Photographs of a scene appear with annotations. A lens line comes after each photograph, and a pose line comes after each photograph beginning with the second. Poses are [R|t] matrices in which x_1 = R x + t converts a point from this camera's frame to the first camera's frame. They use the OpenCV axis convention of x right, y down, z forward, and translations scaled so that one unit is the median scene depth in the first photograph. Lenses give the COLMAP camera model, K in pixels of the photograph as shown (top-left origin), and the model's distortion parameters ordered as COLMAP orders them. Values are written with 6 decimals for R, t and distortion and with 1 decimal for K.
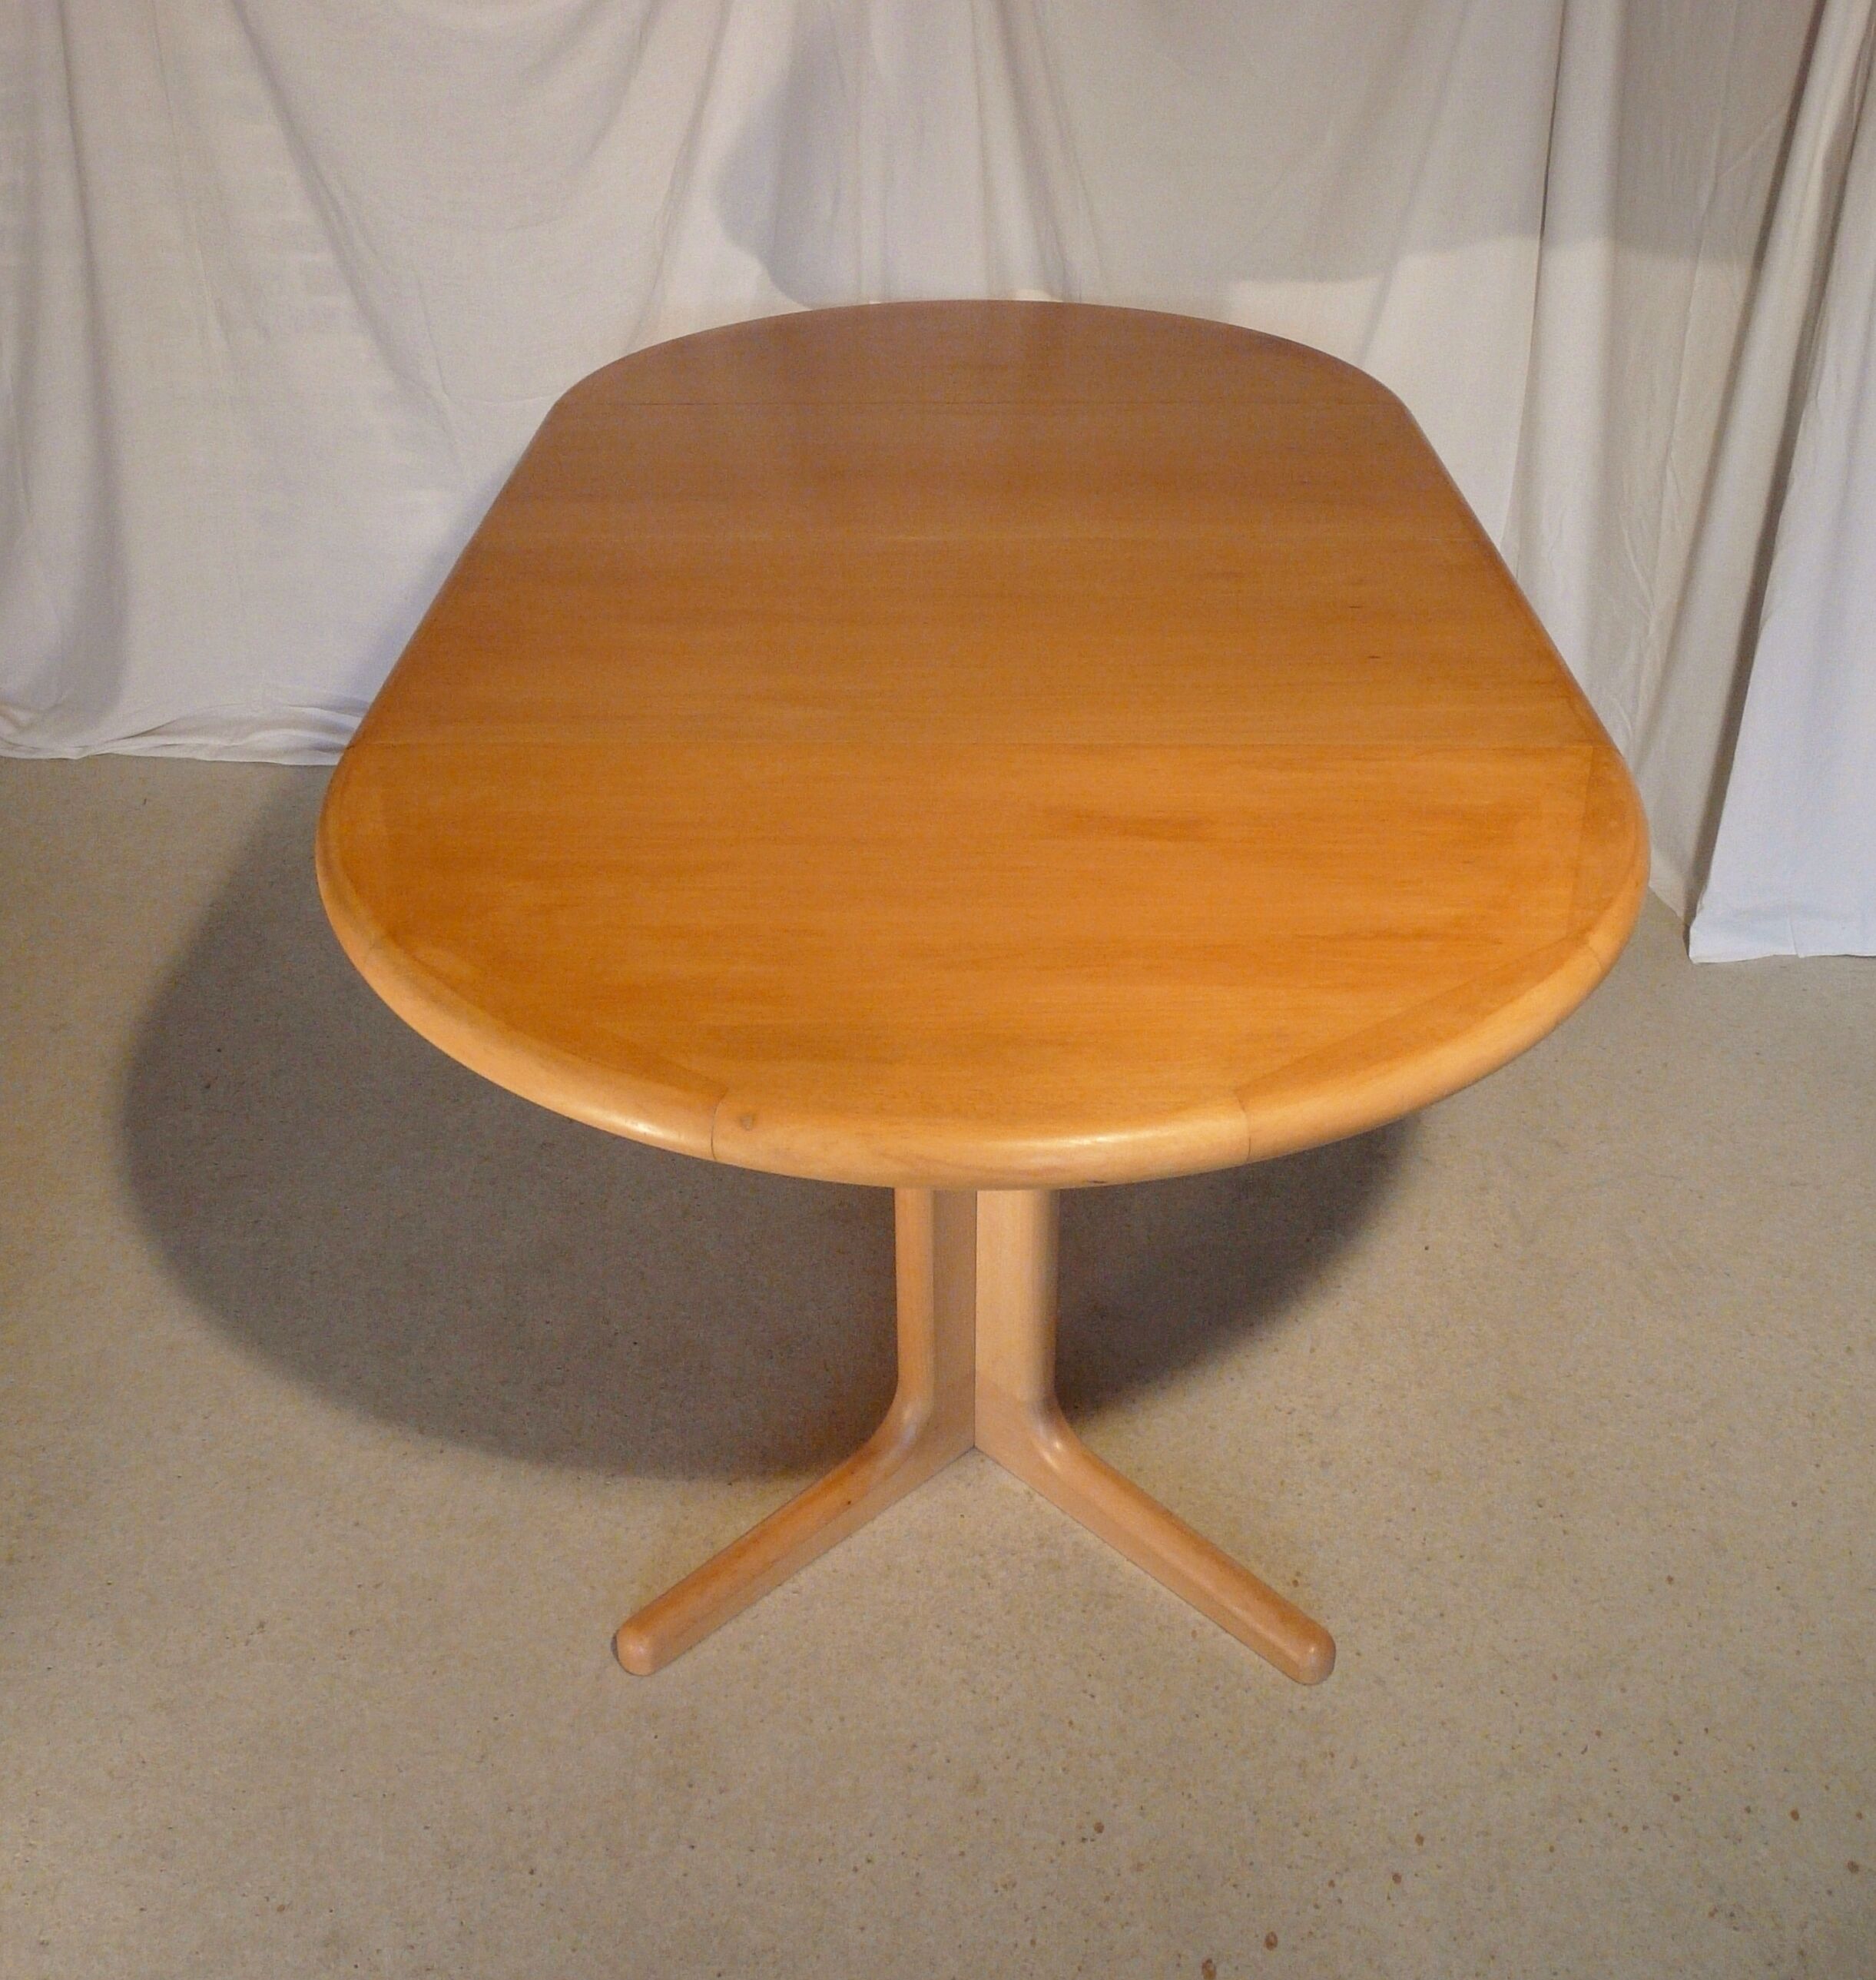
lens RADIAL K [[2095.4, 0, 920.9], [0, 2095.4, 863.4], [0, 0, 1]] dist [-0.042176, 0.000000]
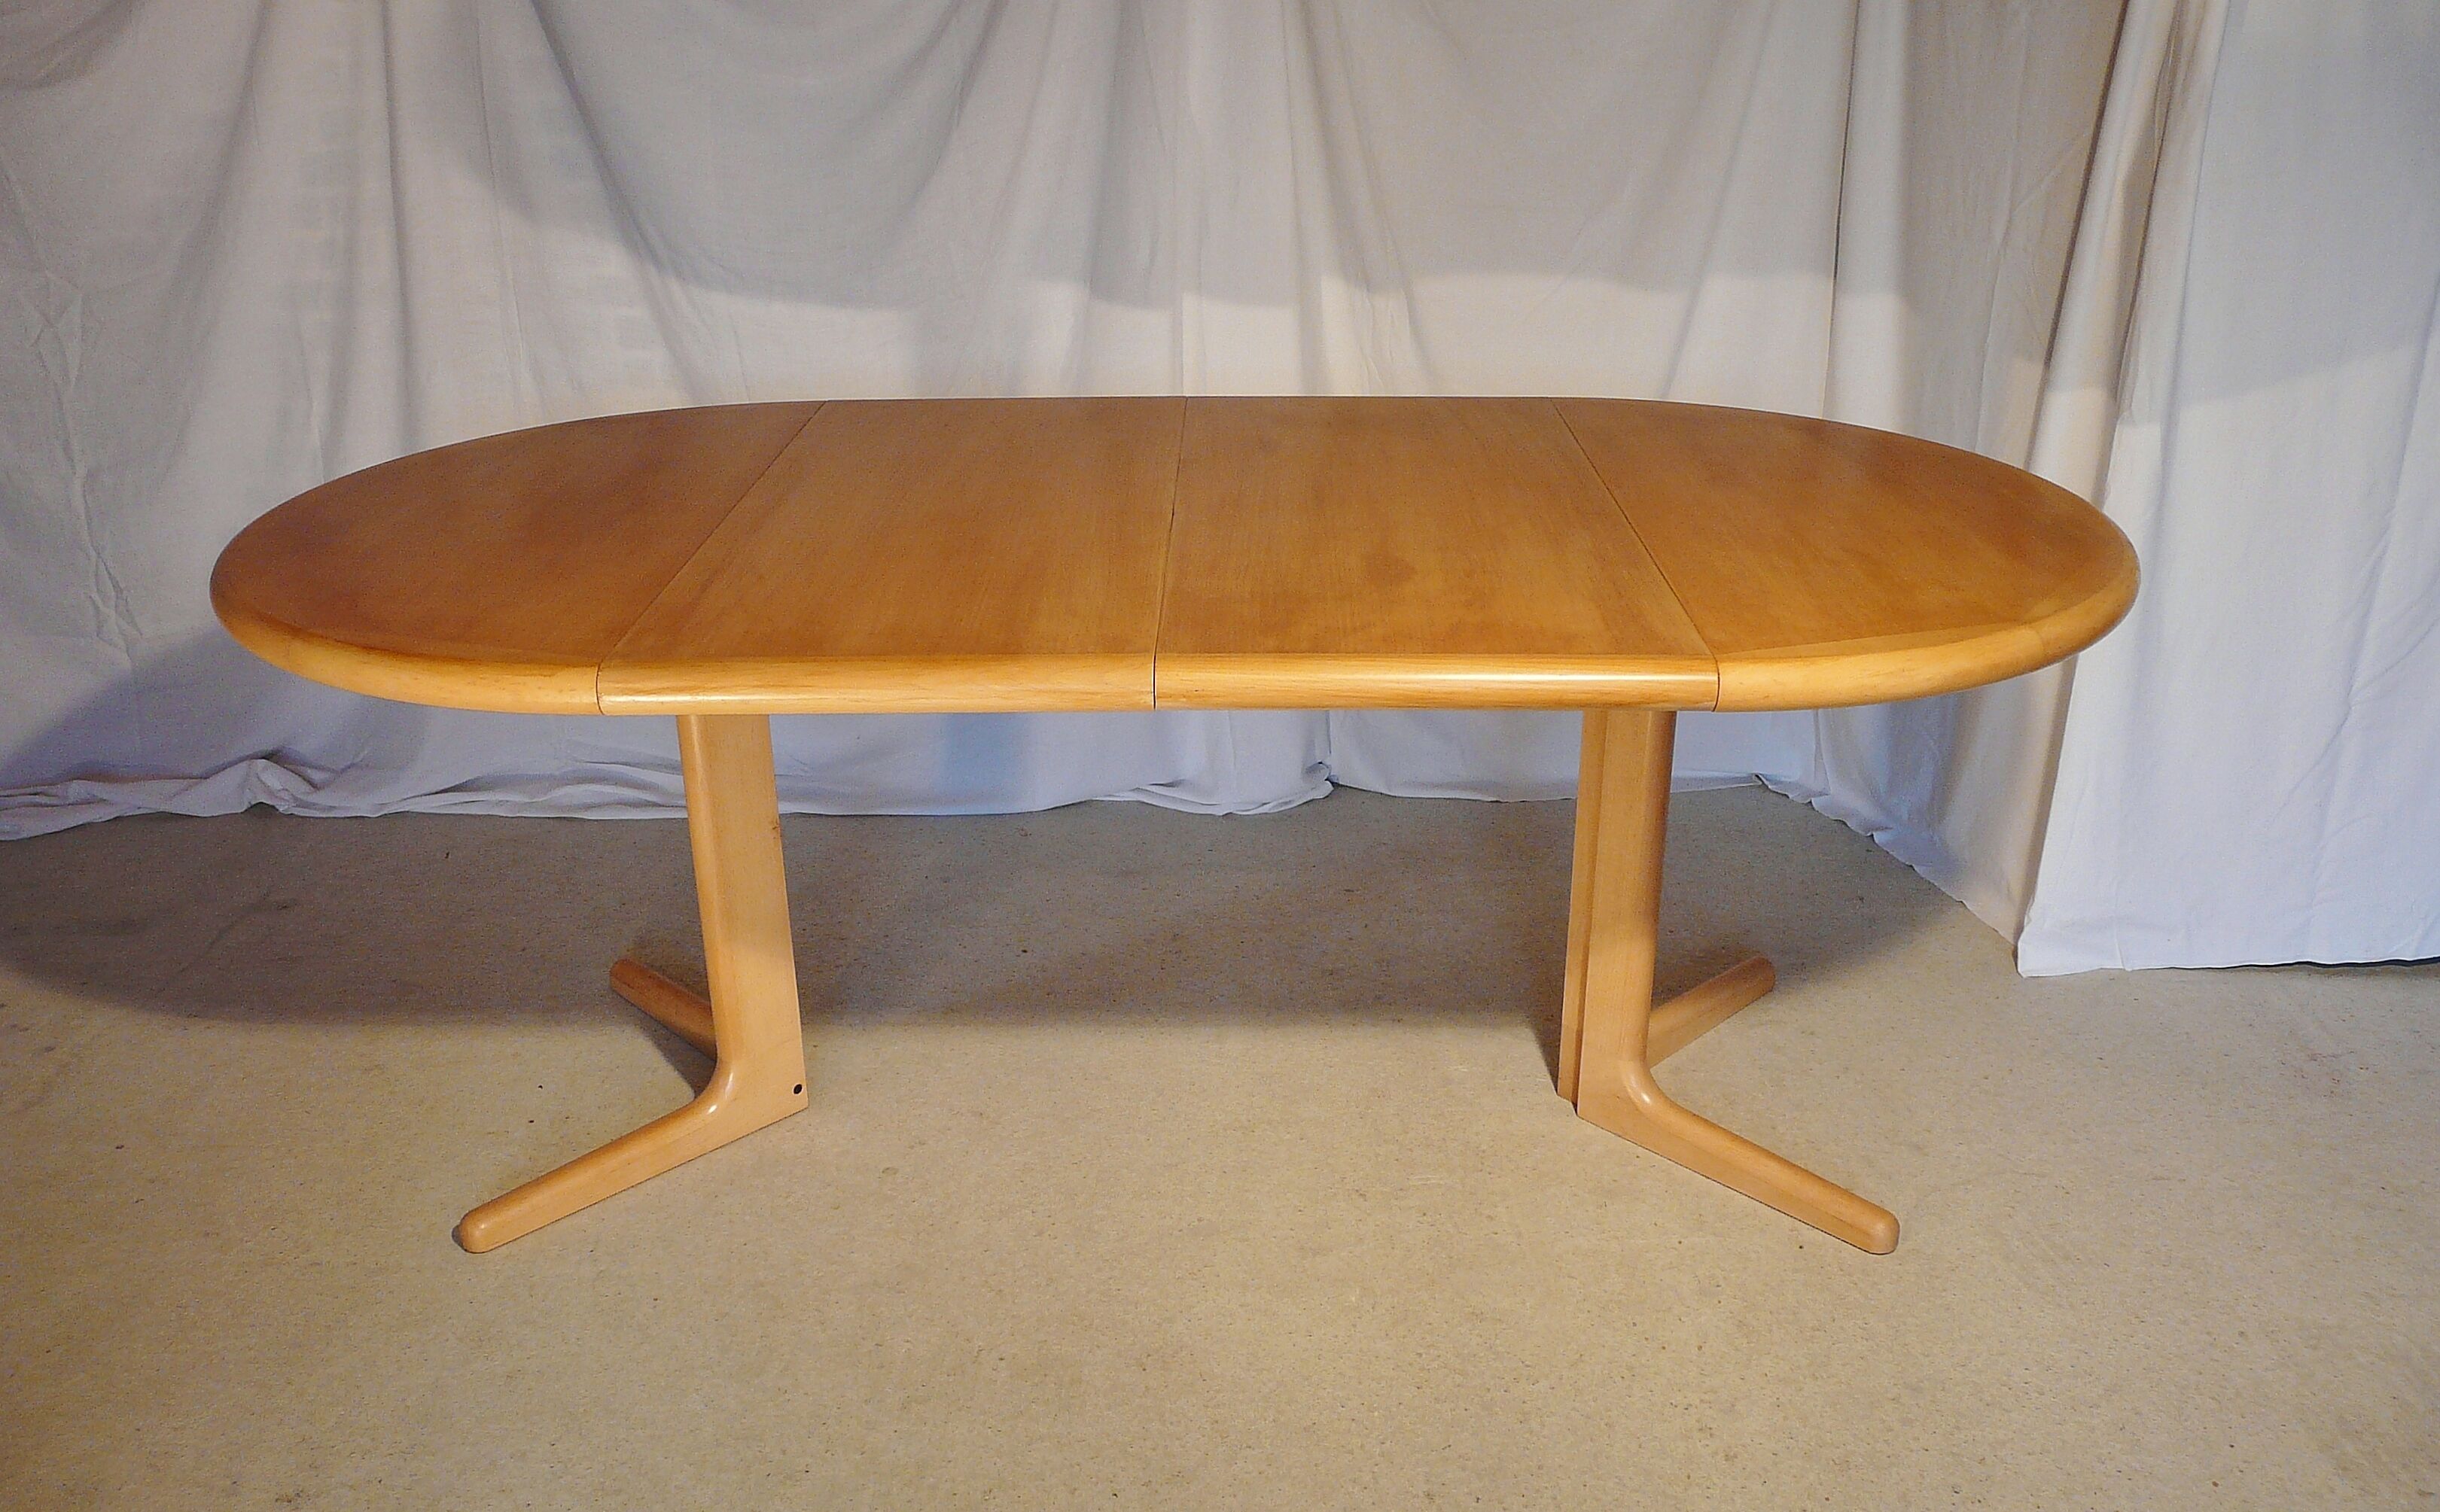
lens RADIAL K [[2069.9, 0, 1216.1], [0, 2069.9, 786.5], [0, 0, 1]] dist [-0.062232, 0.080390]
pose [[0.999074, -0.012959, 0.041029, -0.078868], [0.017210, 0.994320, -0.105028, 0.074037], [-0.039435, 0.105637, 0.993623, 0.029667]]
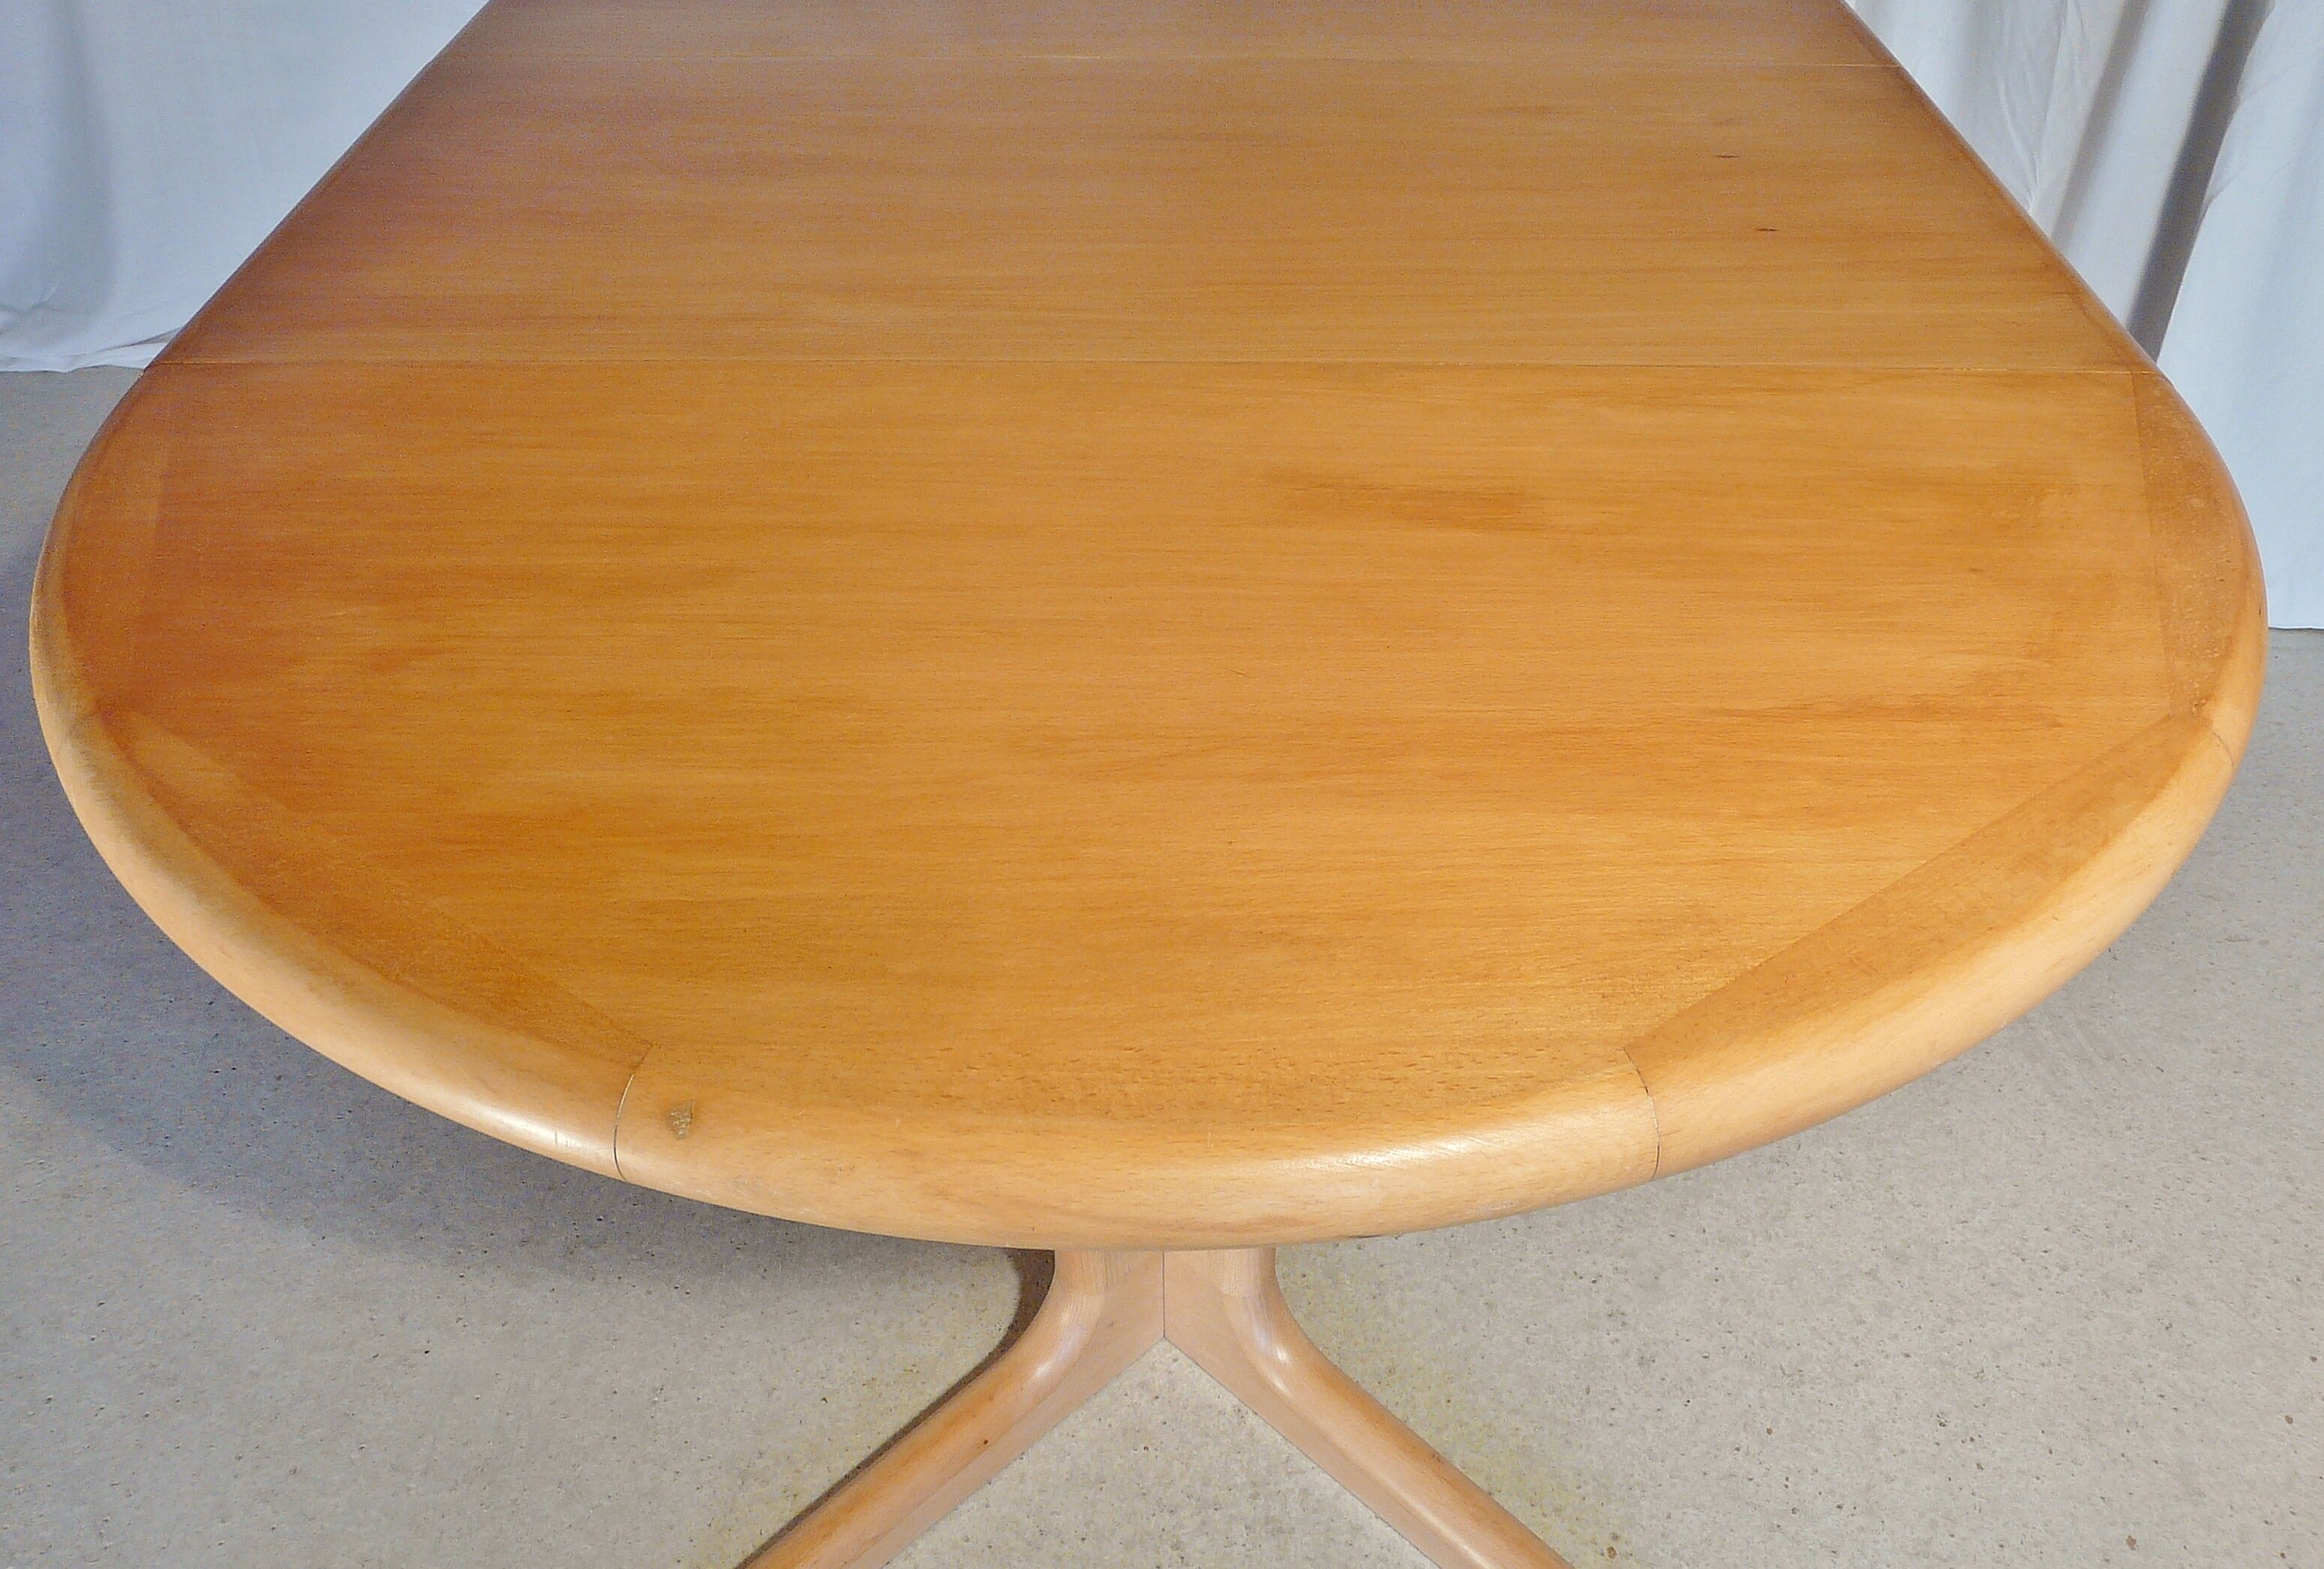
lens RADIAL K [[2047.4, 0, 1209.4], [0, 2047.4, 699.9], [0, 0, 1]] dist [-0.064045, 0.084837]
pose [[0.999477, -0.002656, 0.032229, 0.019037], [-0.001008, 0.993578, 0.113144, -0.021964], [-0.032322, -0.113117, 0.993056, 0.322869]]
